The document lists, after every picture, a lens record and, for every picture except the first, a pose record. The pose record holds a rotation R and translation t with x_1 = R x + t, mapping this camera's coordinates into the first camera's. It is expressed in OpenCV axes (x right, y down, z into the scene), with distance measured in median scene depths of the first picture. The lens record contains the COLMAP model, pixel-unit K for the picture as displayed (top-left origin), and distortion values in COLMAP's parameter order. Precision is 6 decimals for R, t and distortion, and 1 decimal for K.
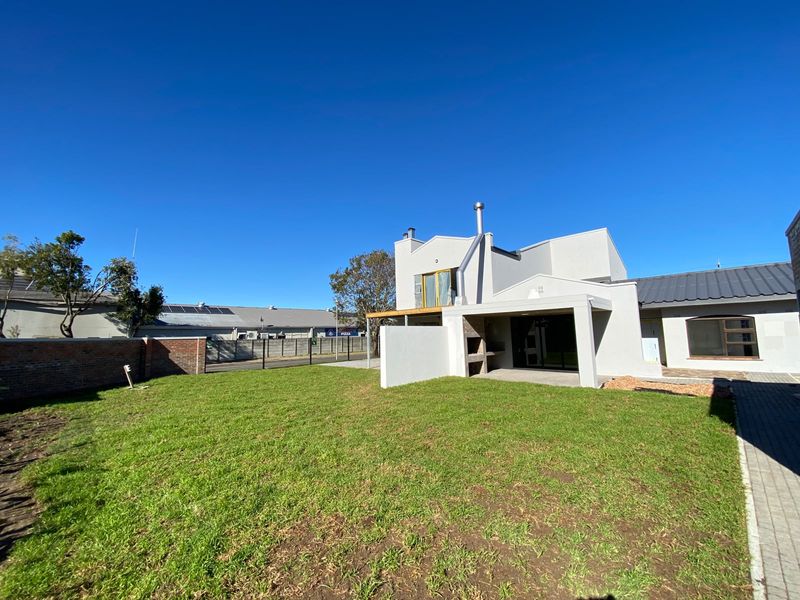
lens RADIAL K [[319.9, 0, 397.3], [0, 319.9, 300.4], [0, 0, 1]] dist [0.022237, -0.021587]
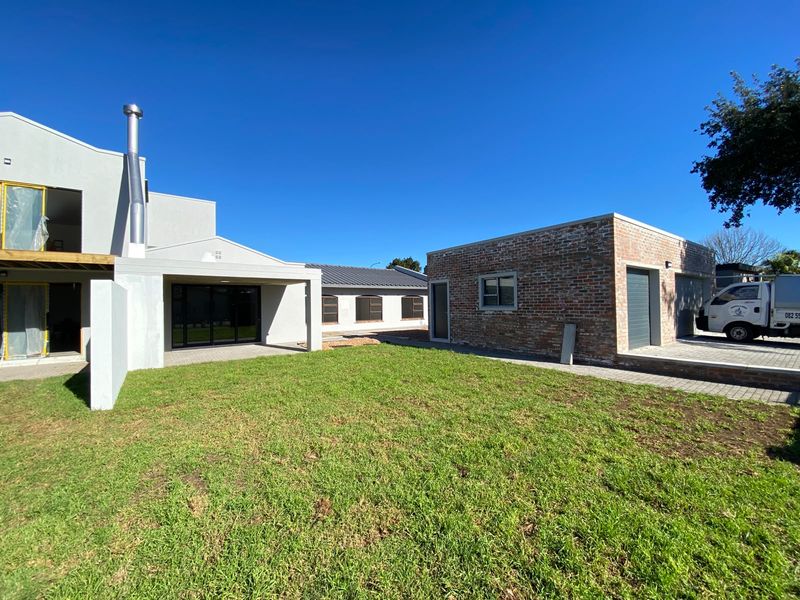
lens RADIAL K [[319.9, 0, 397.3], [0, 319.9, 300.4], [0, 0, 1]] dist [0.022237, -0.021587]
pose [[0.161158, 0.031679, 0.986420, -0.312902], [-0.102415, 0.994625, -0.015210, 0.049342], [-0.981600, -0.098573, 0.163536, 0.352621]]
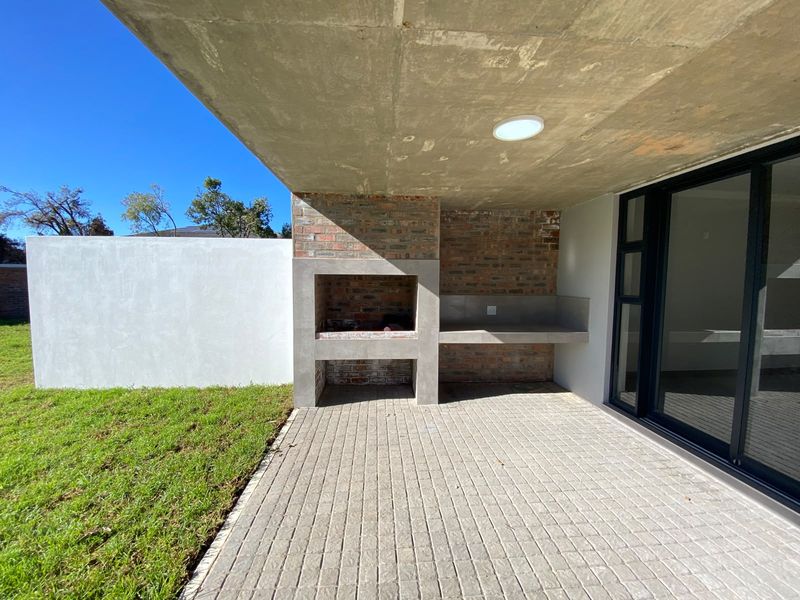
lens RADIAL K [[319.9, 0, 397.3], [0, 319.9, 300.4], [0, 0, 1]] dist [0.022237, -0.021587]
pose [[0.733864, 0.078784, -0.674712, 0.399179], [0.052961, 0.983593, 0.172455, 0.080389], [0.677229, -0.162292, 0.717650, 0.724464]]
